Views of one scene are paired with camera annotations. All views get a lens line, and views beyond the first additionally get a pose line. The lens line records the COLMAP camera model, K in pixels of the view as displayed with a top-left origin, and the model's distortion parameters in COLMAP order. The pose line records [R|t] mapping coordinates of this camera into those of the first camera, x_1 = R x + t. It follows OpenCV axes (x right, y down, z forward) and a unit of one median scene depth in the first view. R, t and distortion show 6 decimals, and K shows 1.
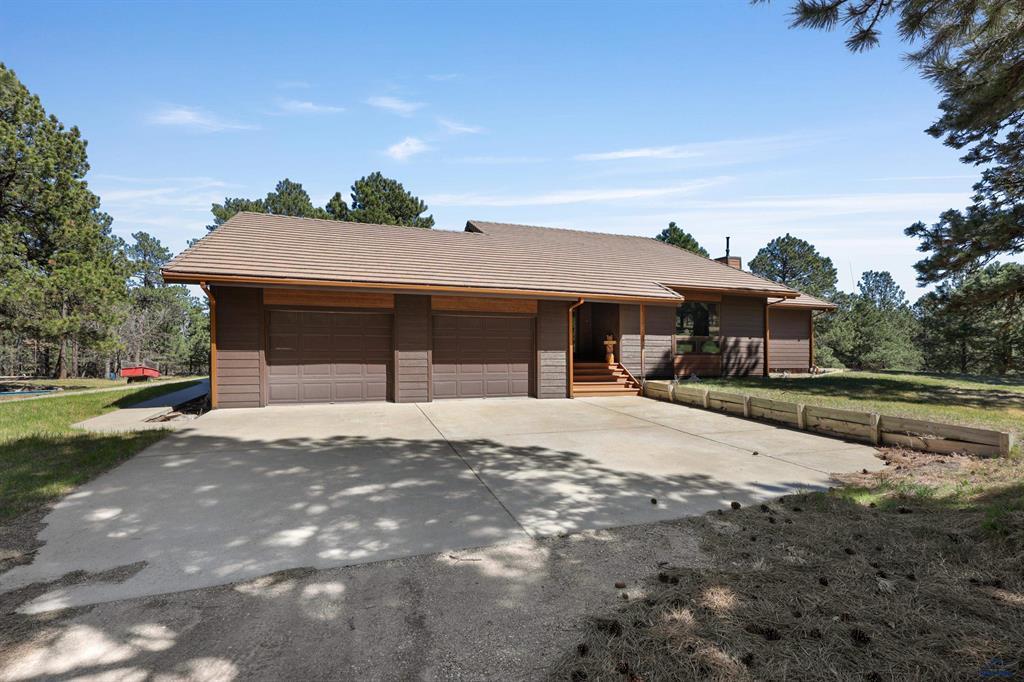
lens RADIAL K [[478.0, 0, 513.3], [0, 478.0, 339.6], [0, 0, 1]] dist [-0.000695, -0.000021]
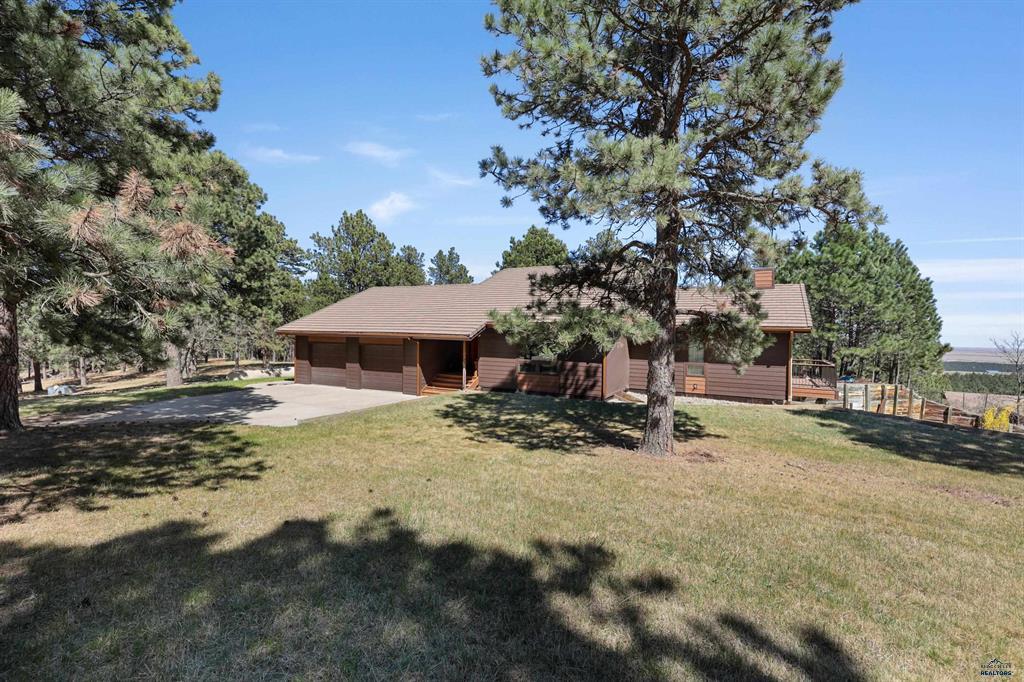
lens RADIAL K [[478.0, 0, 513.8], [0, 478.0, 340.0], [0, 0, 1]] dist [-0.000695, -0.000021]
pose [[0.668689, 0.002597, -0.743538, 1.245432], [-0.009778, 0.999938, -0.005301, -0.051096], [0.743478, 0.010815, 0.668673, 0.092194]]
